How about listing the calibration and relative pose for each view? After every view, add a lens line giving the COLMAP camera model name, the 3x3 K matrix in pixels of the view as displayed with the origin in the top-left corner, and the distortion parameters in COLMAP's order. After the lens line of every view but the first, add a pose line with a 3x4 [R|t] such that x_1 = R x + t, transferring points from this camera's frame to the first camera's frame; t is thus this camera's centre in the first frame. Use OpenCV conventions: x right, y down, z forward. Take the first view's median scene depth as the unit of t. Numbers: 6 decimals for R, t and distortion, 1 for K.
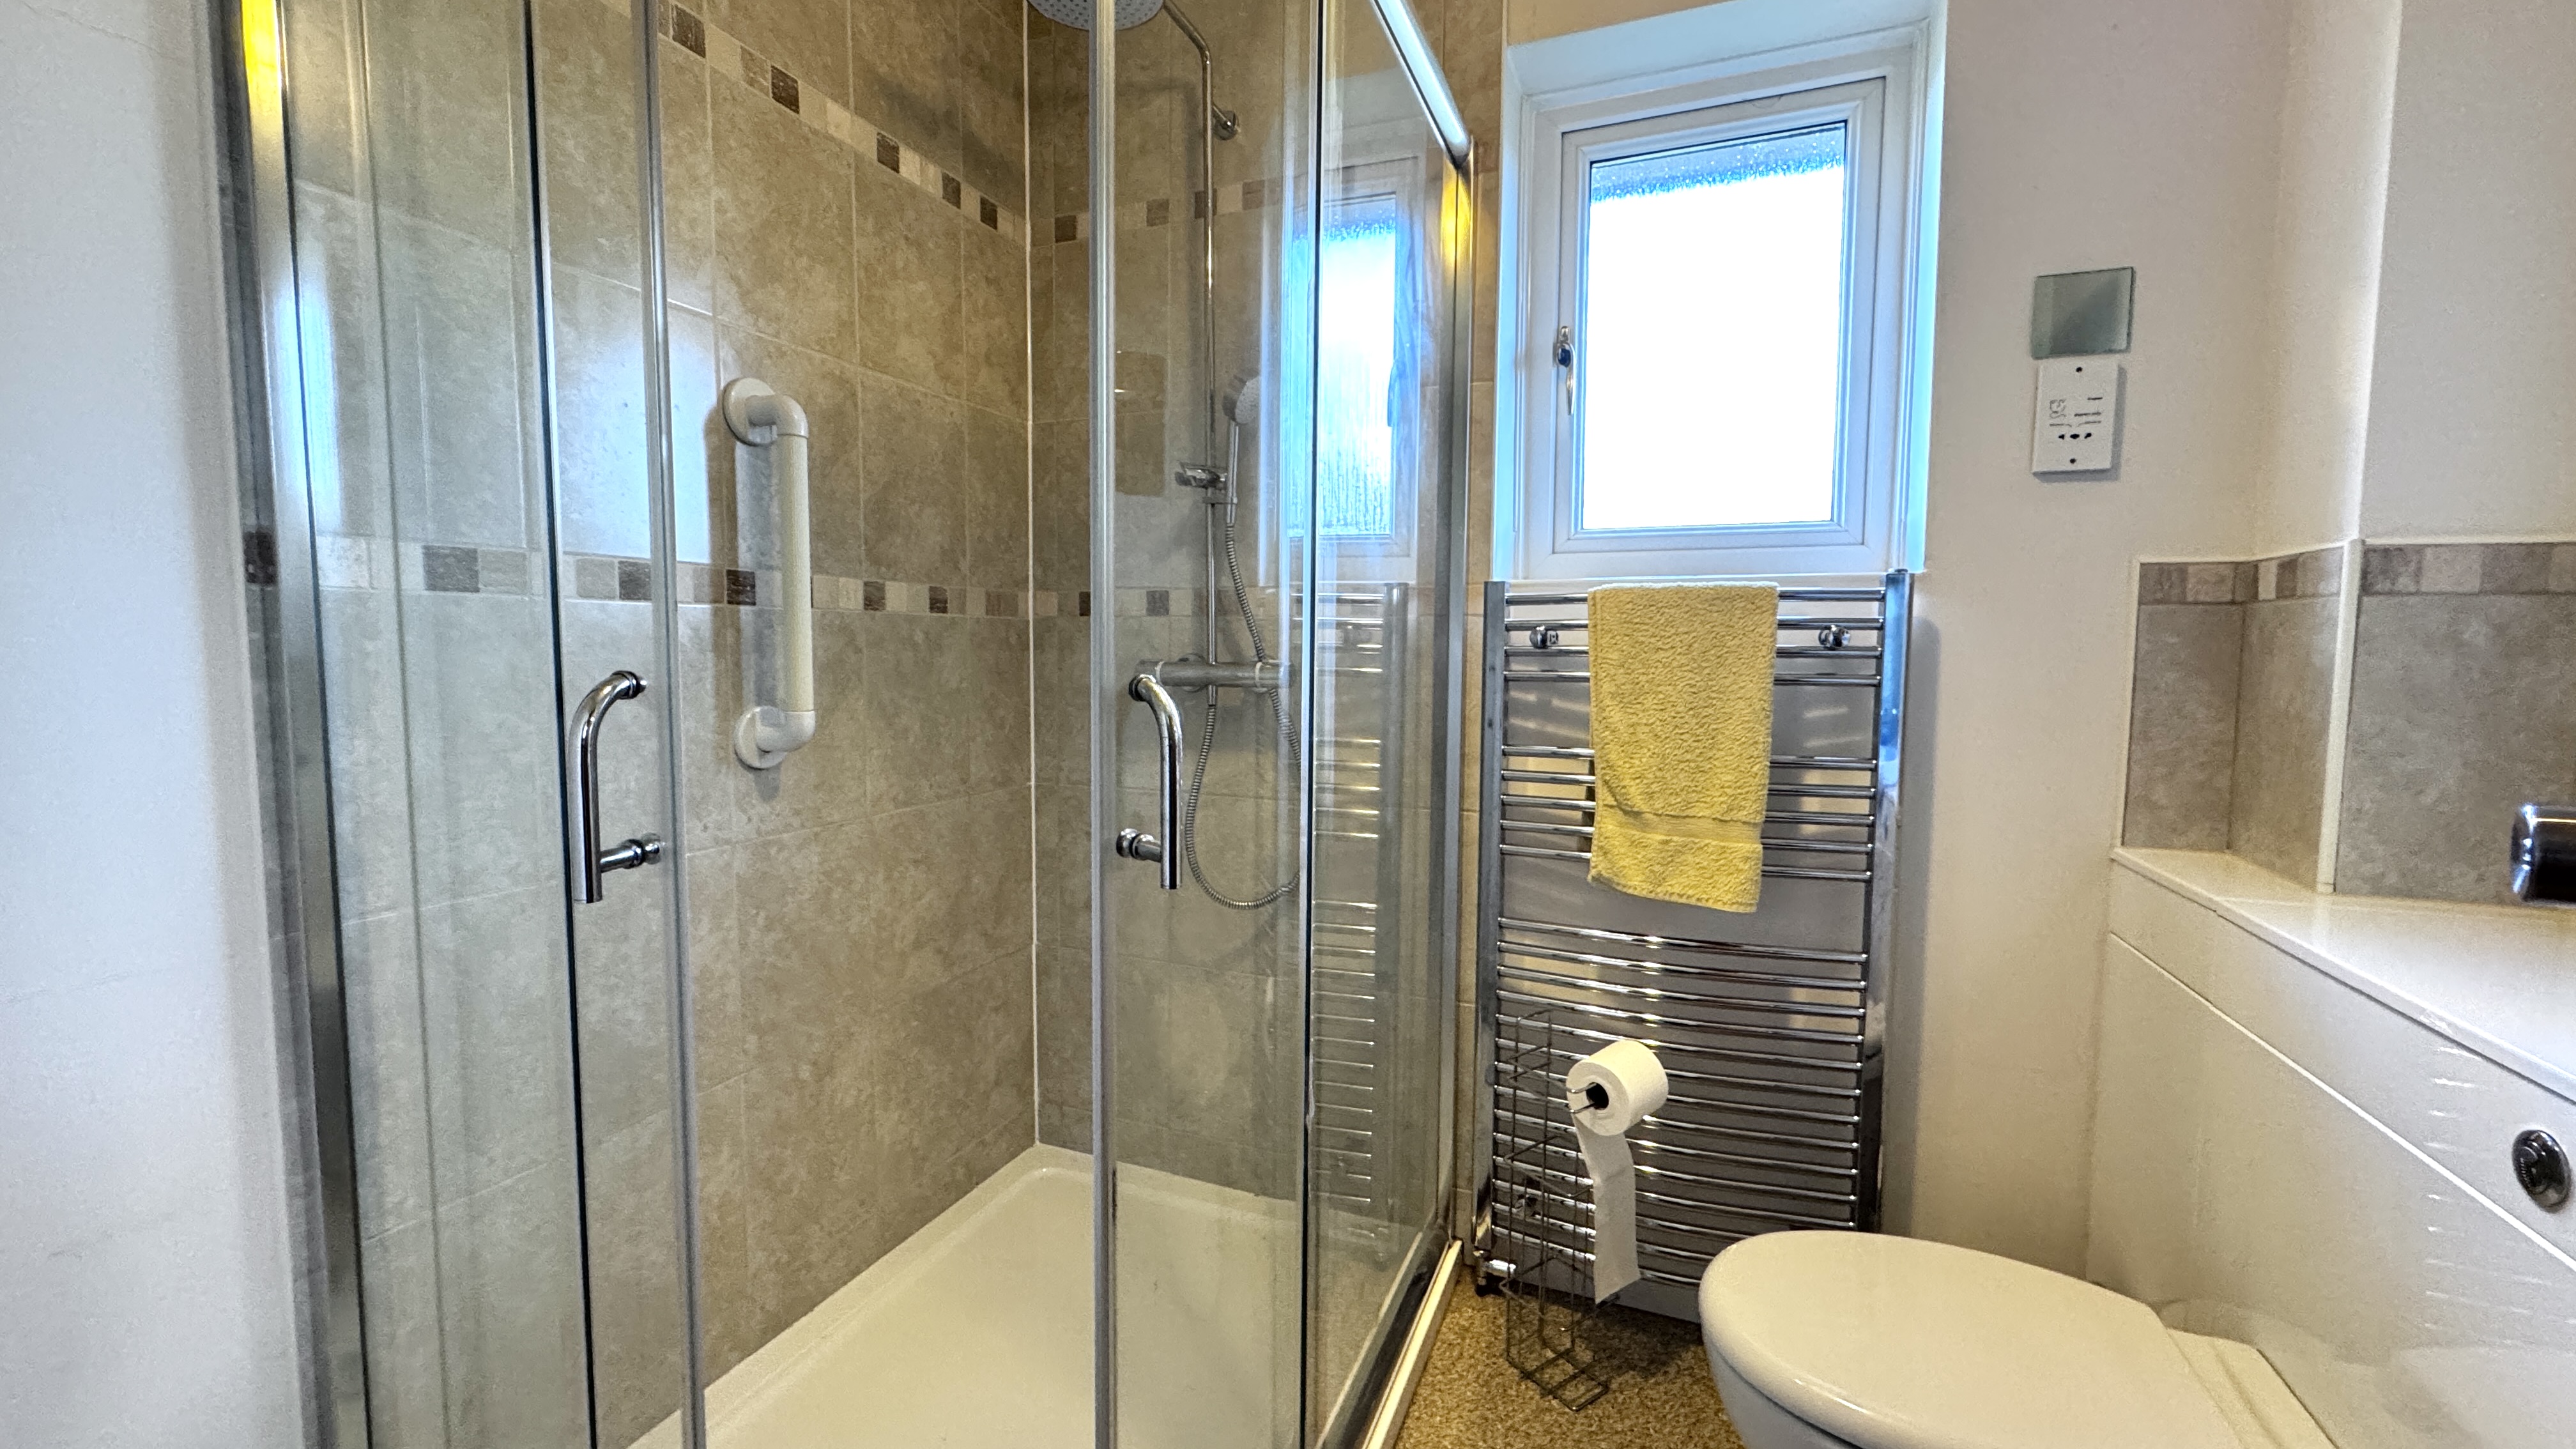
lens RADIAL K [[1029.5, 0, 1288.0], [0, 1029.5, 724.5], [0, 0, 1]] dist [-0.001376, -0.000531]
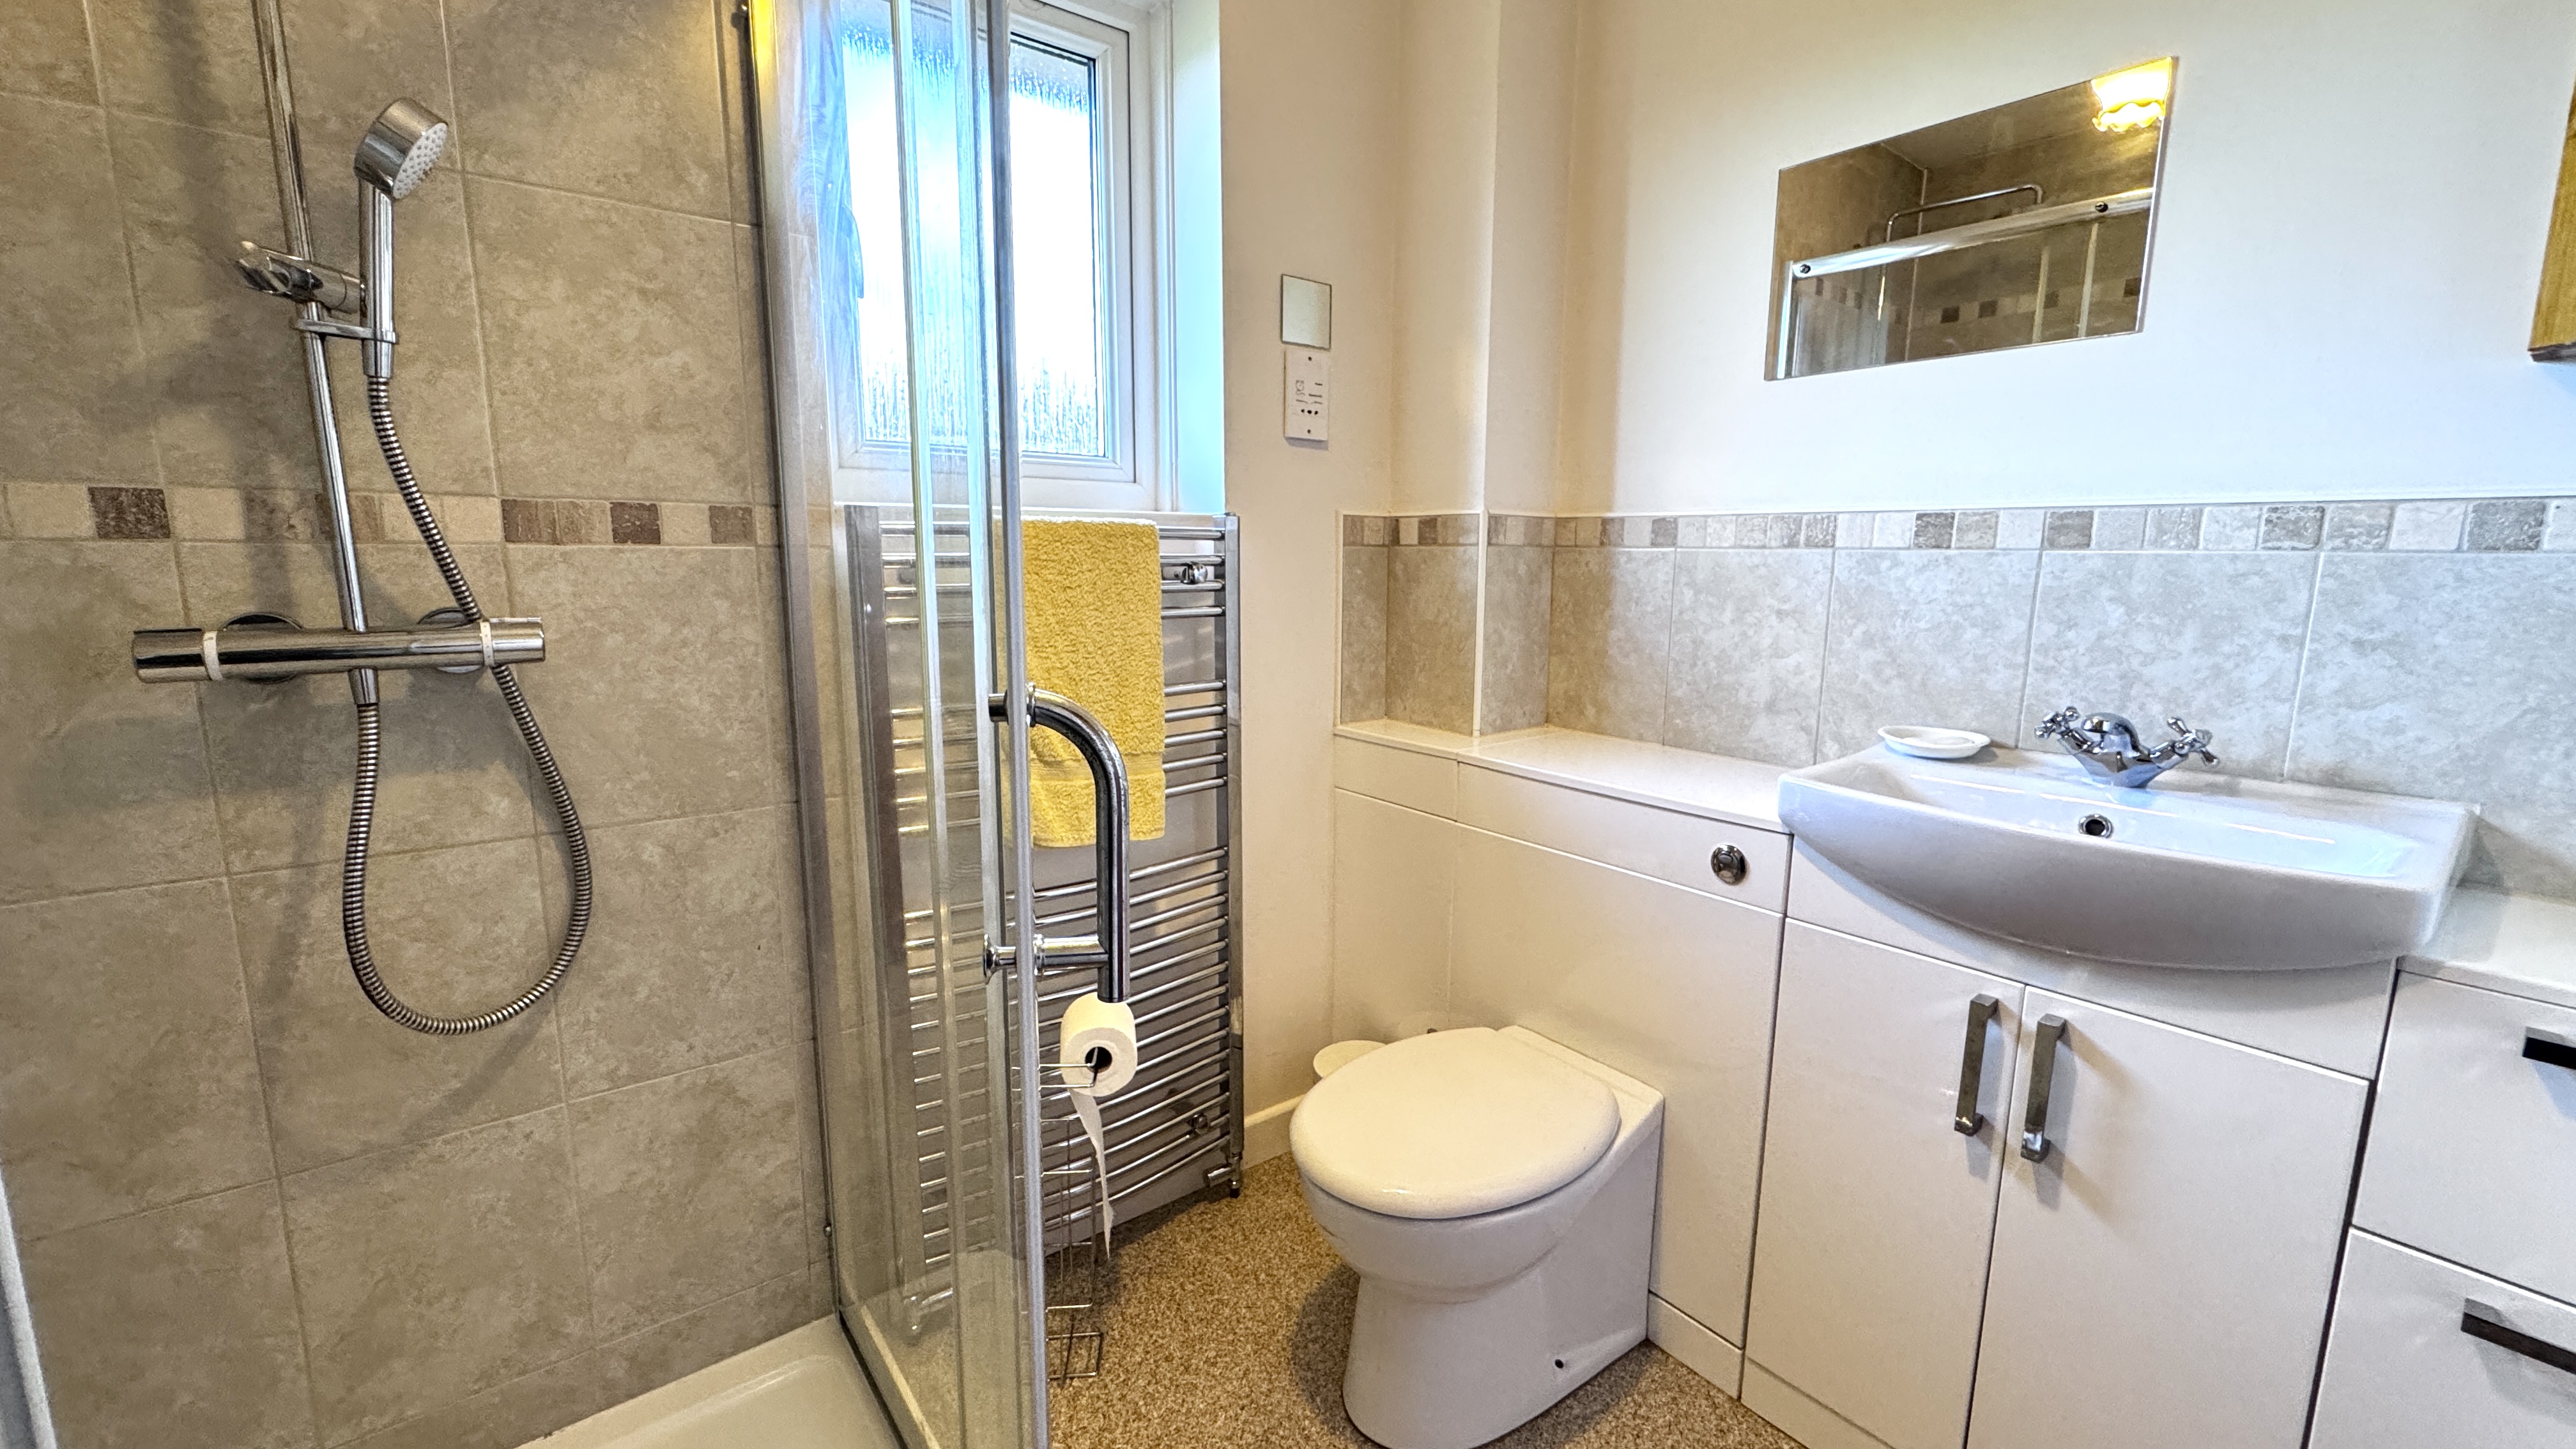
lens RADIAL K [[1029.5, 0, 1288.0], [0, 1029.5, 724.5], [0, 0, 1]] dist [-0.001376, -0.000531]
pose [[0.500765, -0.143603, 0.853588, -0.404952], [0.064636, 0.989593, 0.128565, -0.063566], [-0.863167, -0.009208, 0.504835, 0.382708]]
